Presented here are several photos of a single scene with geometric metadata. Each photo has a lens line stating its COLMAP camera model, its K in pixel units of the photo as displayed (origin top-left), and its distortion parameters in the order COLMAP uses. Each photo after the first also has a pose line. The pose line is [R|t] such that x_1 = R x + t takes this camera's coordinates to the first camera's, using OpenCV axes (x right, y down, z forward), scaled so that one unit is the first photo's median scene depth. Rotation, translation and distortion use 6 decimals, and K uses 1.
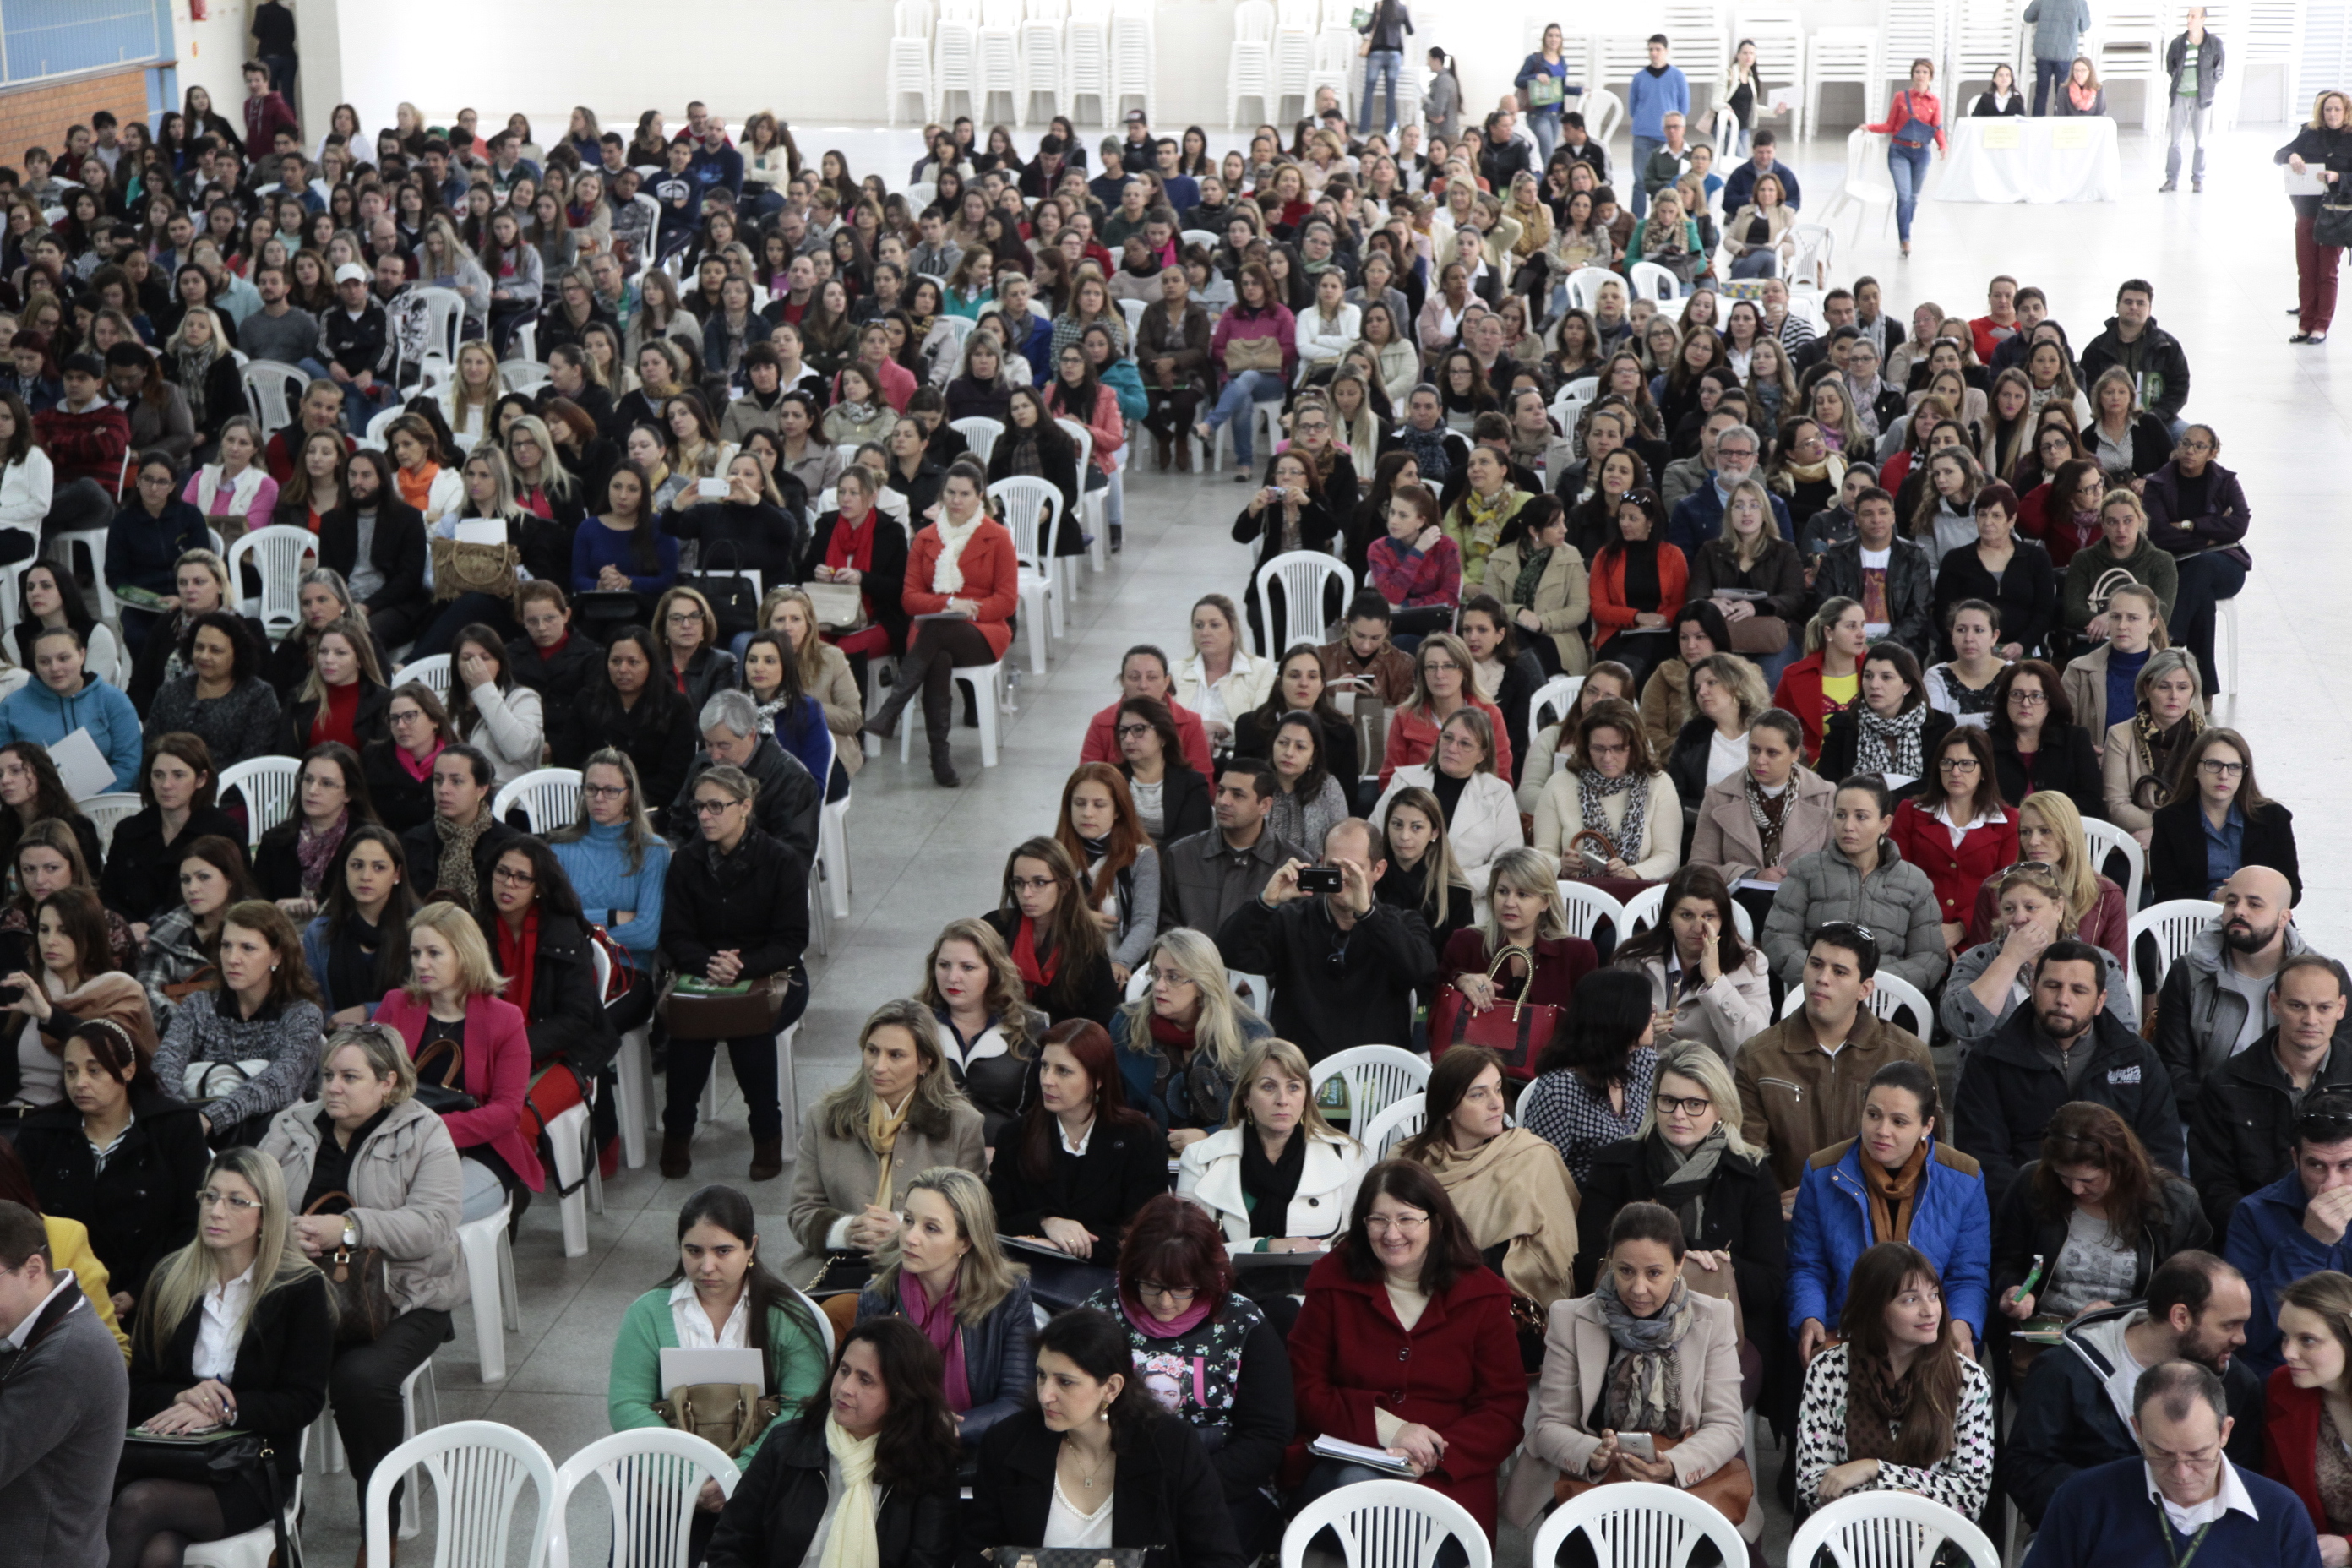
lens RADIAL K [[4325.1, 0, 1176.5], [0, 4325.1, 763.9], [0, 0, 1]] dist [0.311096, 0.000000]
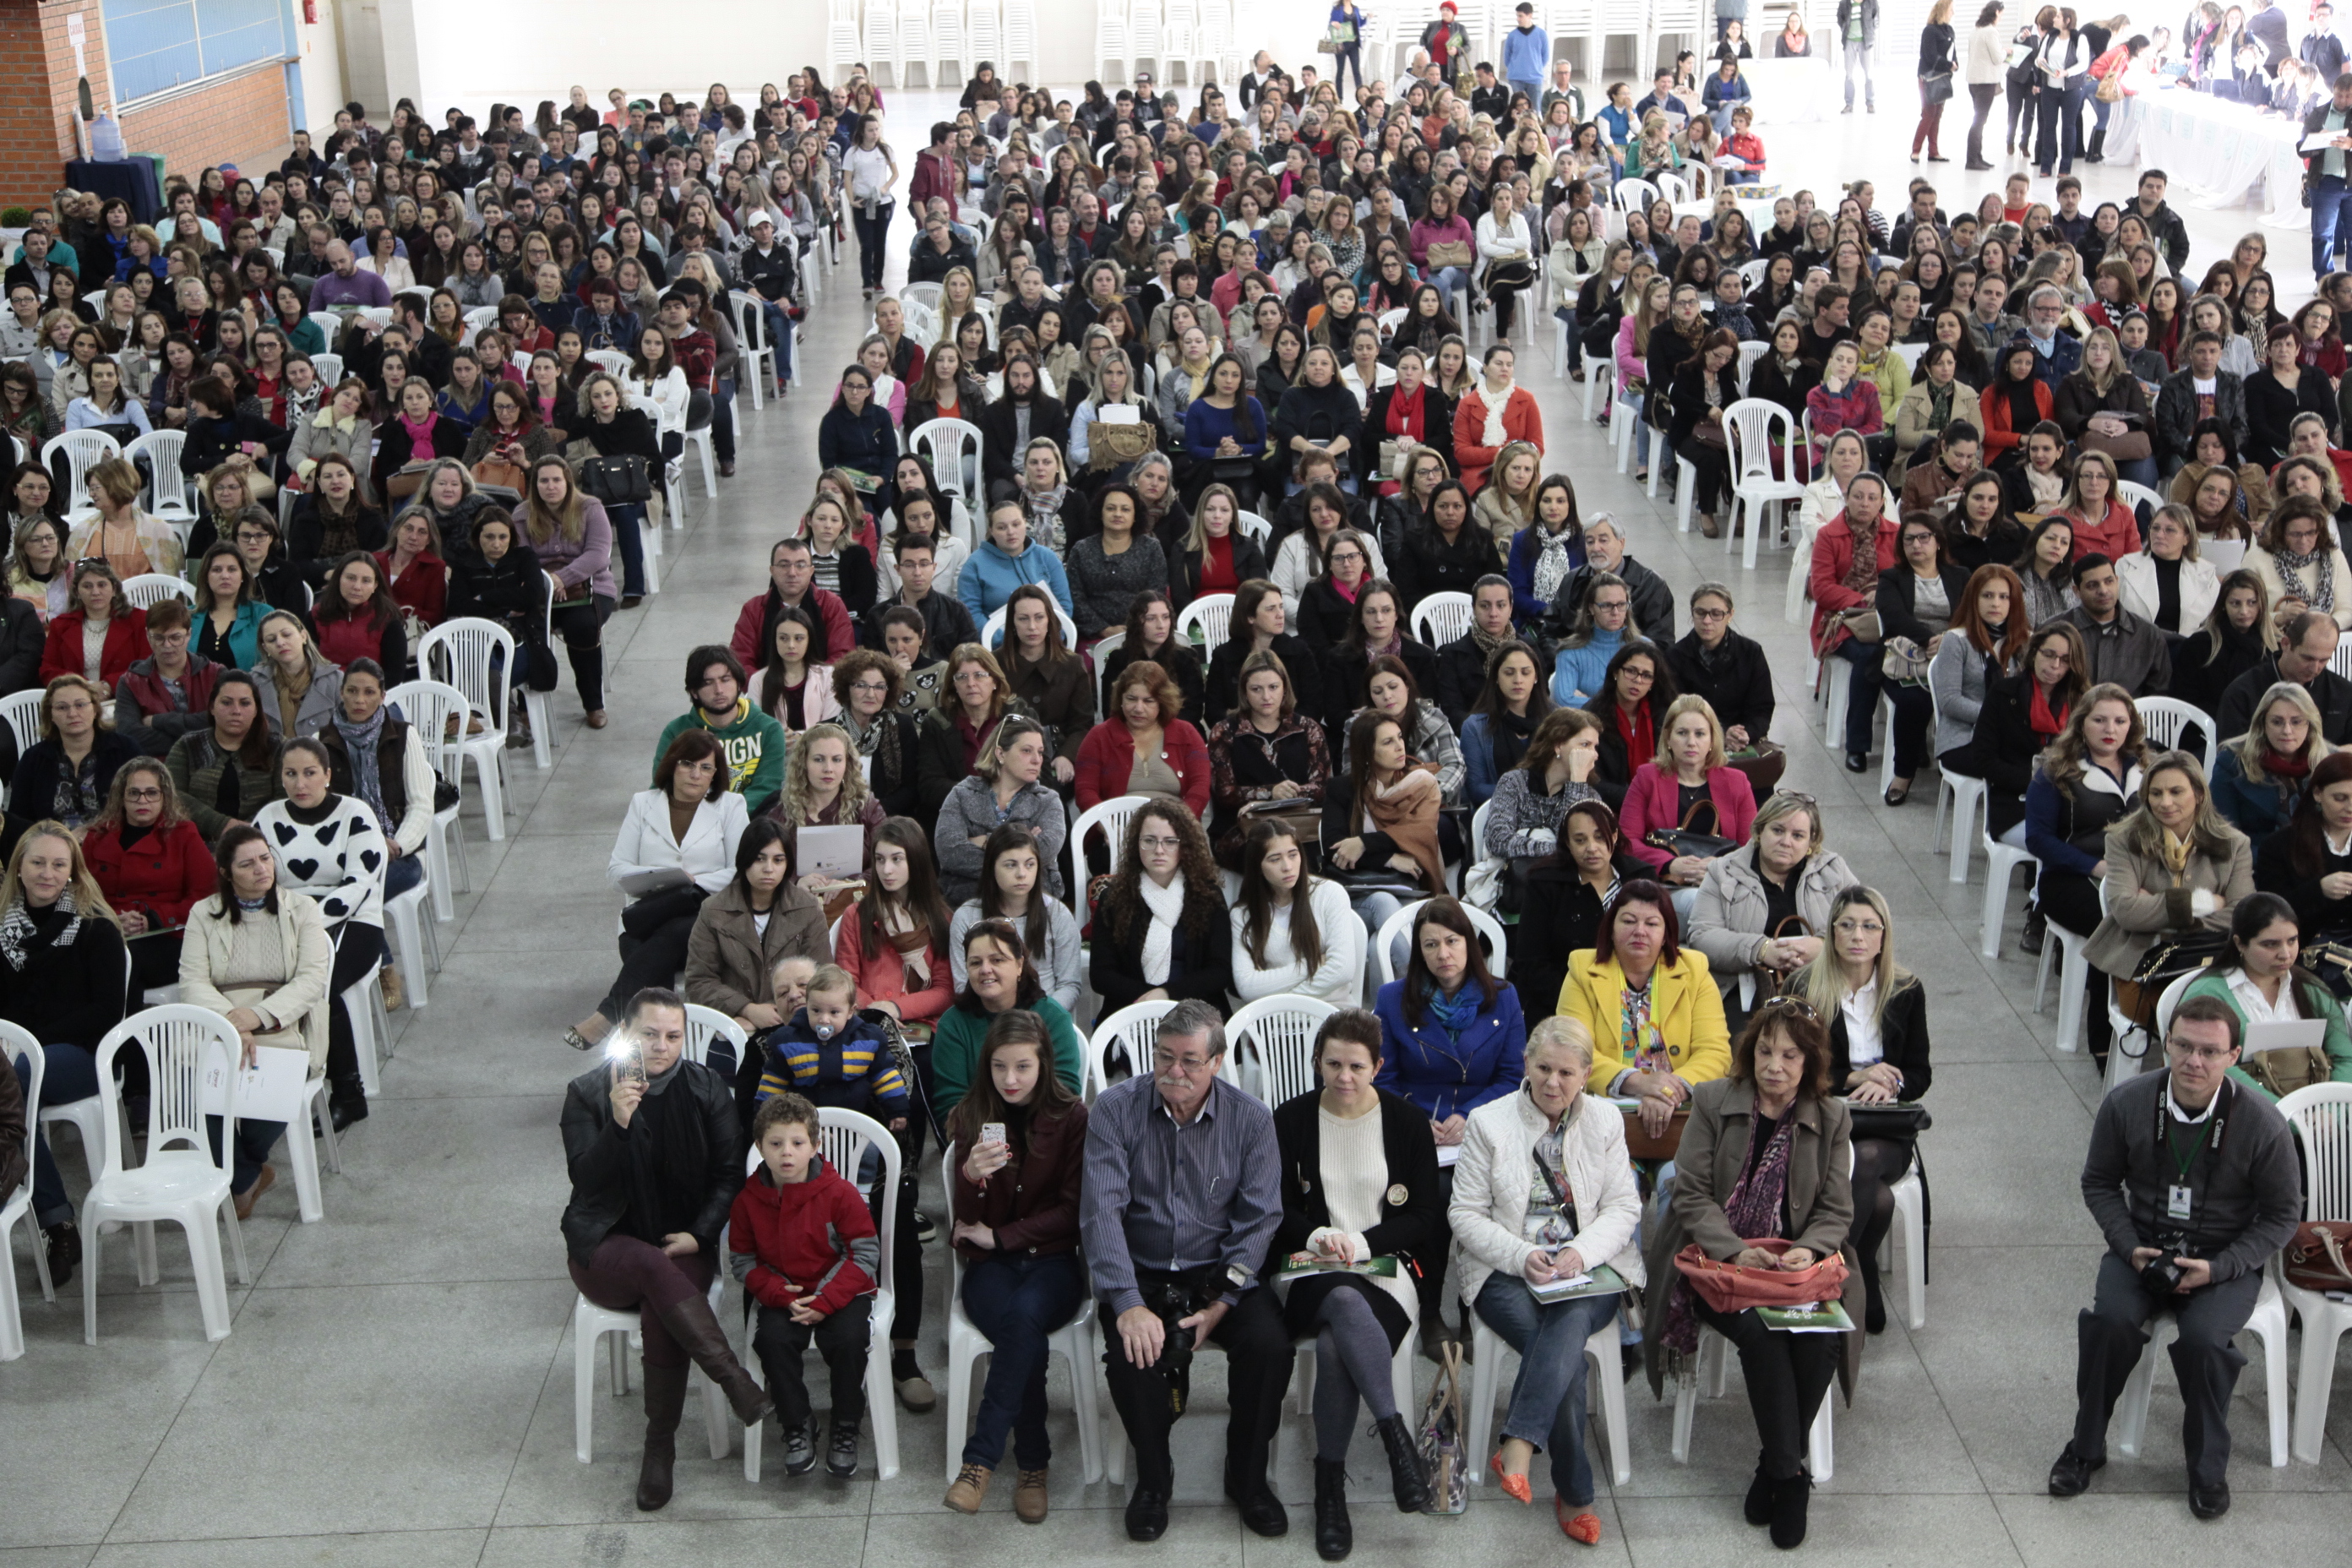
lens RADIAL K [[3267.0, 0, 1166.8], [0, 3267.0, 788.2], [0, 0, 1]] dist [0.167418, 0.000000]
pose [[0.988453, -0.059654, 0.139294, -0.289509], [0.050440, 0.996357, 0.068770, -0.009538], [-0.142889, -0.060950, 0.987860, 0.040931]]
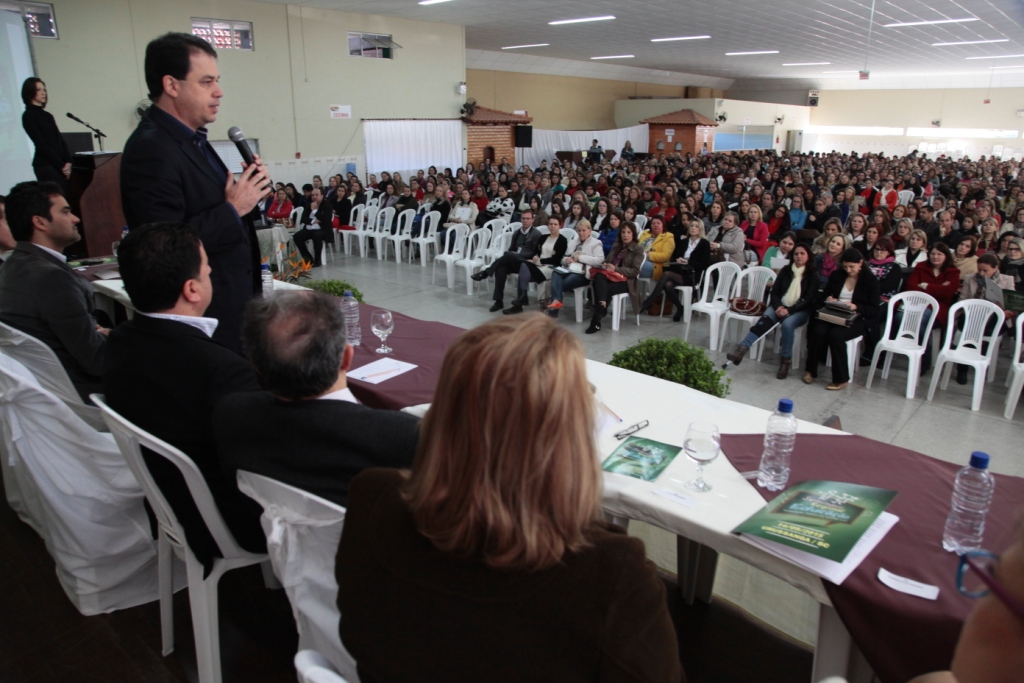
lens RADIAL K [[707.0, 0, 505.1], [0, 707.0, 347.5], [0, 0, 1]] dist [-0.101459, 0.053039]
pose [[0.827583, 0.175259, -0.533283, 0.038445], [-0.132986, 0.984180, 0.117066, 0.090803], [0.545363, -0.025963, 0.837798, 0.076838]]
